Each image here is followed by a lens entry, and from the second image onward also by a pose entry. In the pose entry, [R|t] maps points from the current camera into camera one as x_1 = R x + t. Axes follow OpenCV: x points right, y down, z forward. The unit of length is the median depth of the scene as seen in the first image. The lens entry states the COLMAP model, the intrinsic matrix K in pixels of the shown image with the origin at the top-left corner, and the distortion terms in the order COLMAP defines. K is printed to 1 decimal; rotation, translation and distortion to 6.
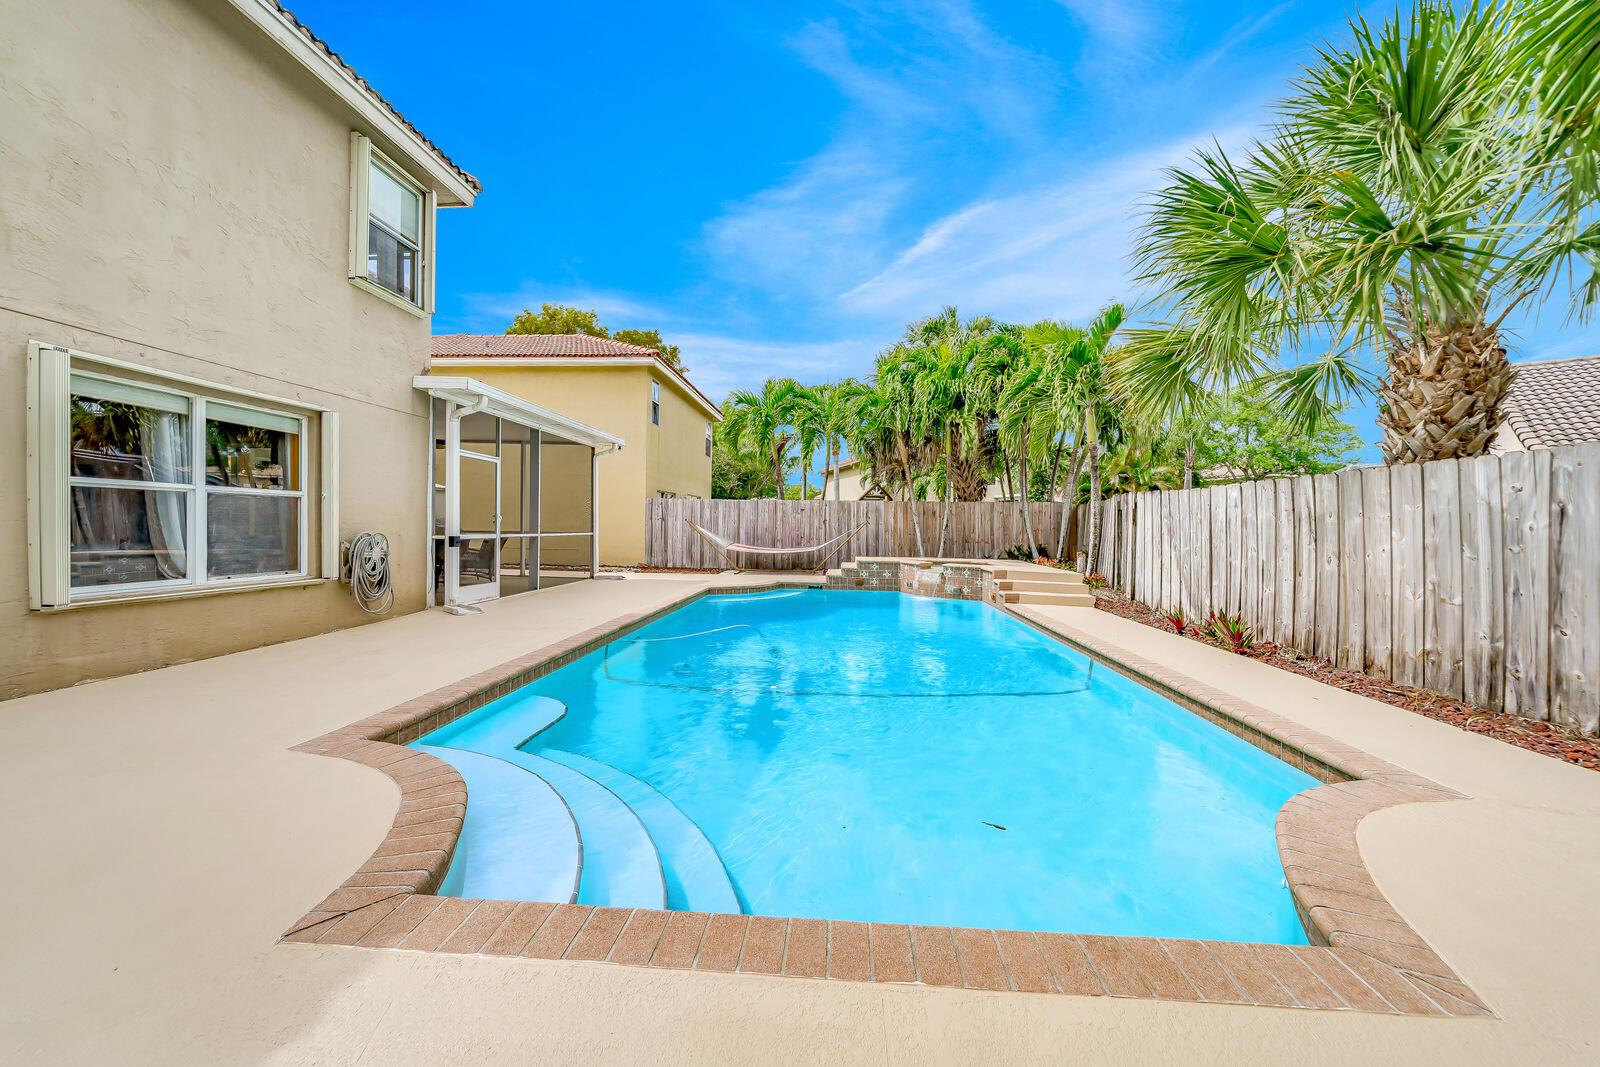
lens RADIAL K [[555.6, 0, 789.0], [0, 555.6, 525.8], [0, 0, 1]] dist [-0.000257, 0.000273]
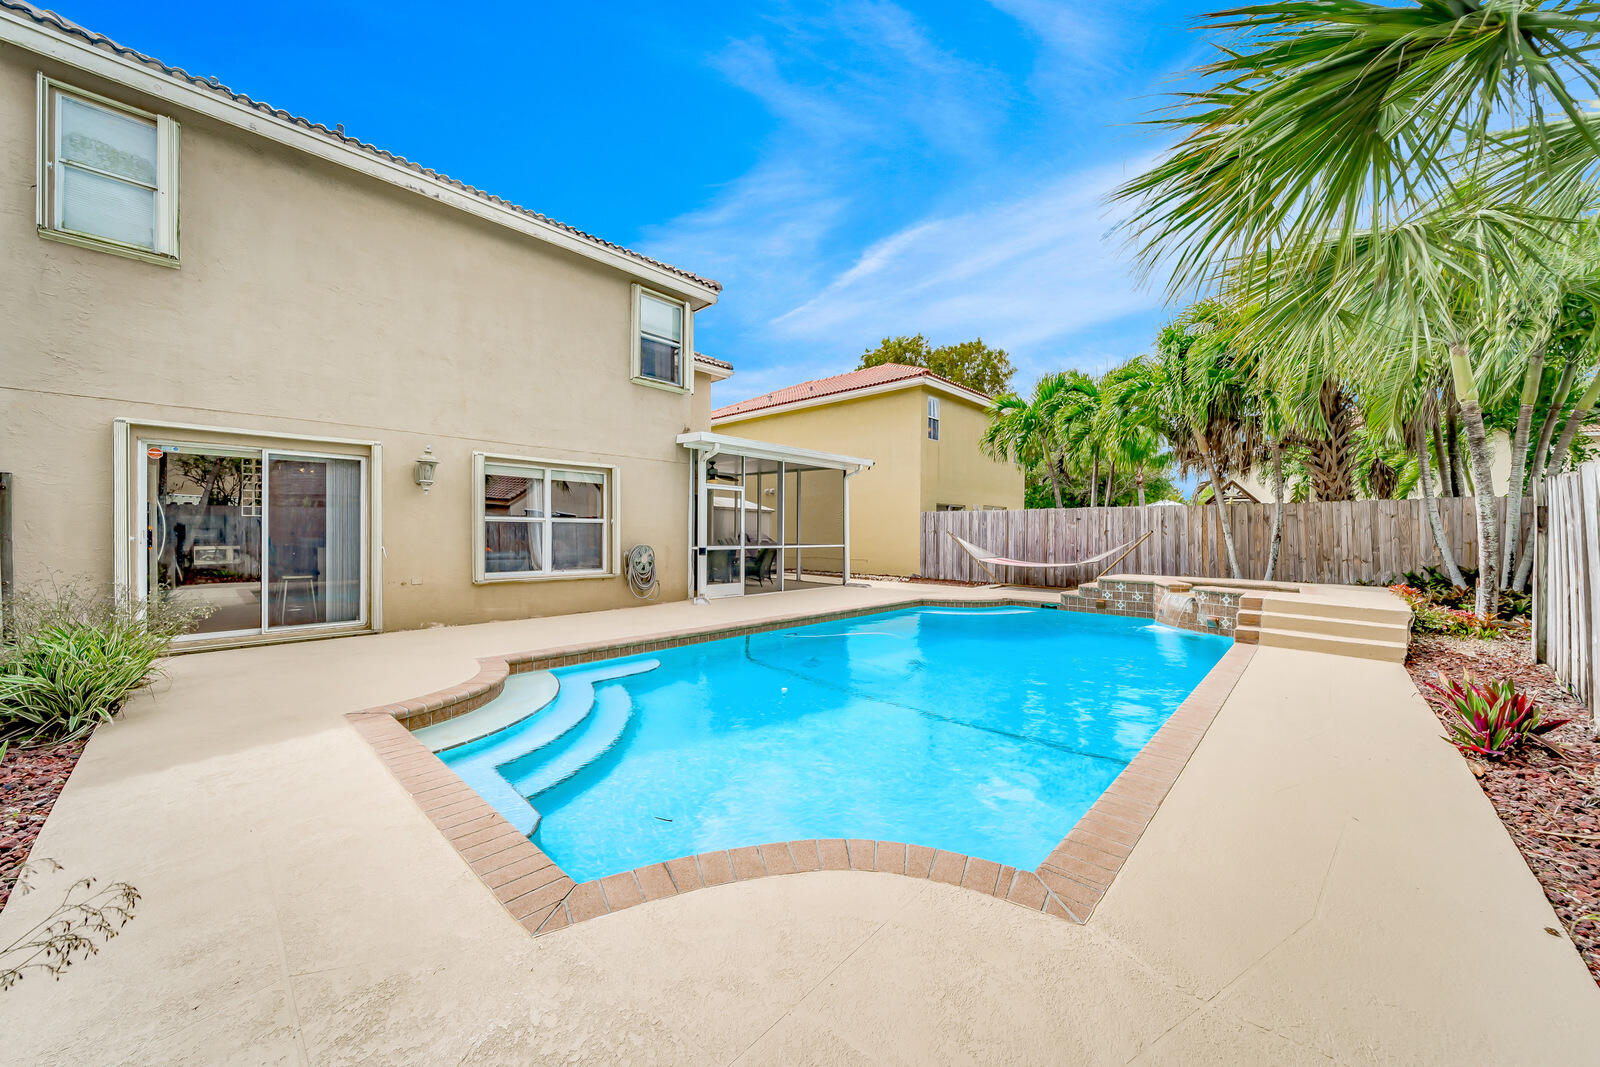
lens RADIAL K [[555.6, 0, 784.1], [0, 555.6, 528.3], [0, 0, 1]] dist [-0.000257, 0.000273]
pose [[0.780518, -0.016551, -0.624914, 0.318242], [0.006116, 0.999804, -0.018842, -0.001085], [0.625104, 0.010884, 0.780466, 0.046158]]
